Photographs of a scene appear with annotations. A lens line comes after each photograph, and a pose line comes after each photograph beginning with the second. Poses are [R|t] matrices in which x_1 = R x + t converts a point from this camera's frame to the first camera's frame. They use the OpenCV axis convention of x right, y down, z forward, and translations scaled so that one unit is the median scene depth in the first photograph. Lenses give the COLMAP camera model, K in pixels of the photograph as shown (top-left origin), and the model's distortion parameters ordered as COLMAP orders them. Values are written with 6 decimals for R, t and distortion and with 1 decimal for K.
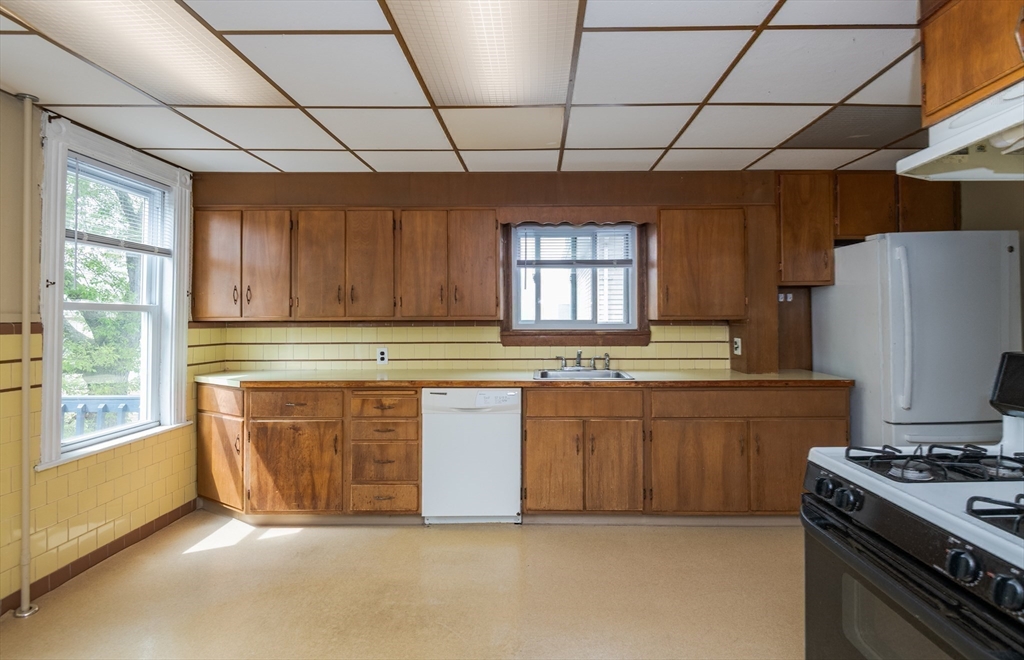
lens RADIAL K [[535.0, 0, 542.7], [0, 535.0, 304.1], [0, 0, 1]] dist [0.026224, -0.000354]
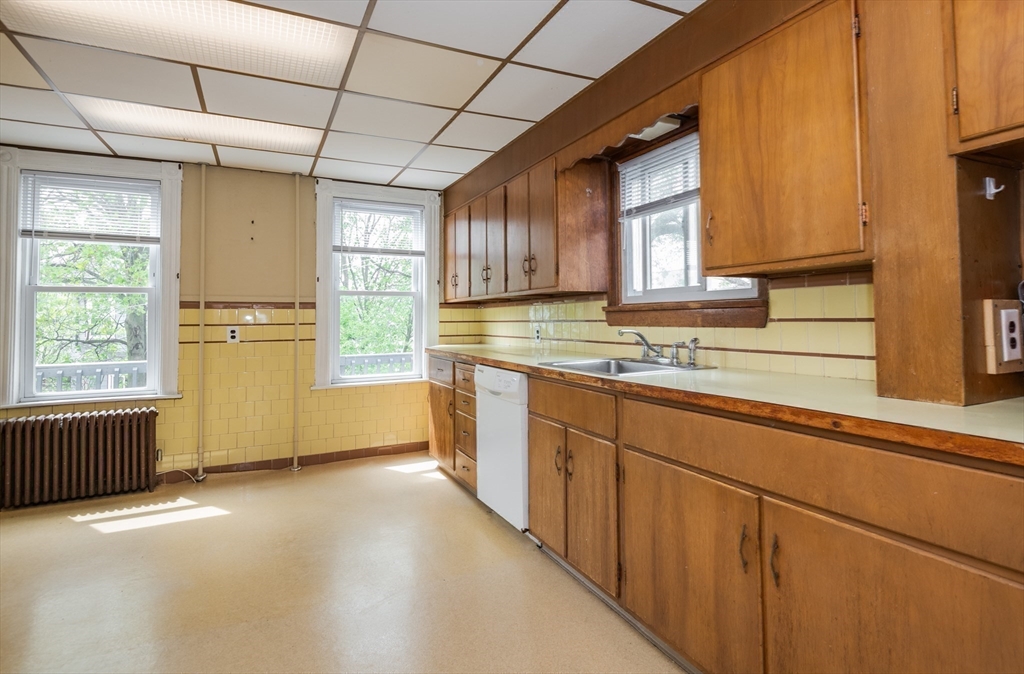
lens RADIAL K [[534.0, 0, 509.7], [0, 534.0, 298.4], [0, 0, 1]] dist [0.020566, 0.000008]
pose [[0.449882, -0.035214, -0.892393, 0.614797], [0.032011, 0.999216, -0.023292, 0.058167], [0.892514, -0.018087, 0.450657, 0.577411]]
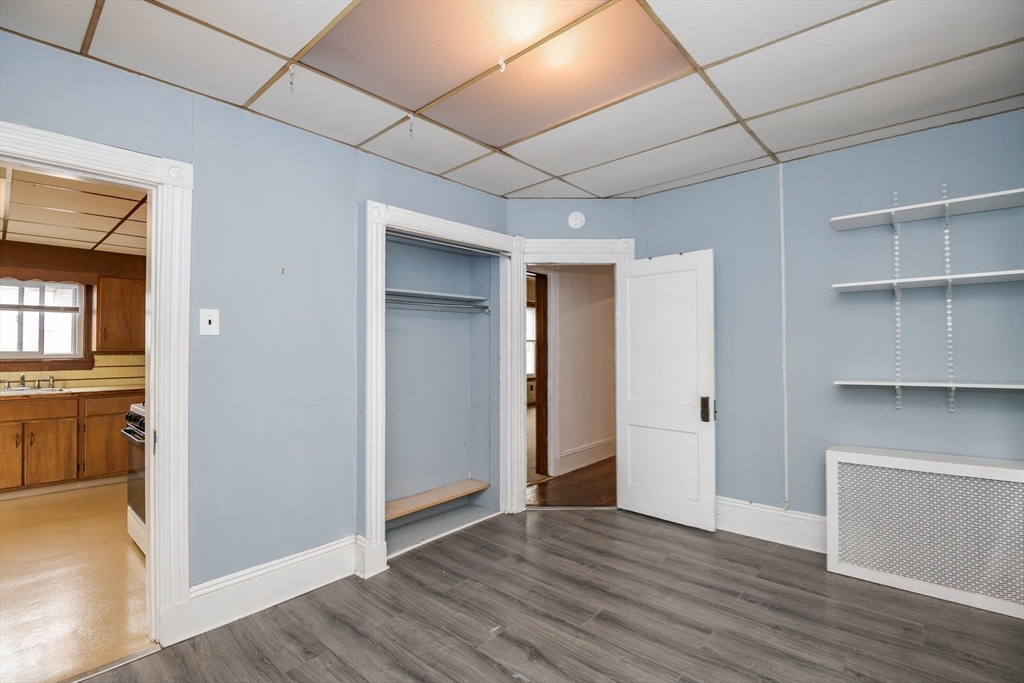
lens RADIAL K [[471.3, 0, 512.6], [0, 471.3, 338.6], [0, 0, 1]] dist [-0.022824, -0.000234]
pose [[0.668711, 0.014486, 0.743381, 0.034435], [-0.020934, 0.999781, -0.000652, -0.028912], [-0.743228, -0.015126, 0.668867, -0.698965]]
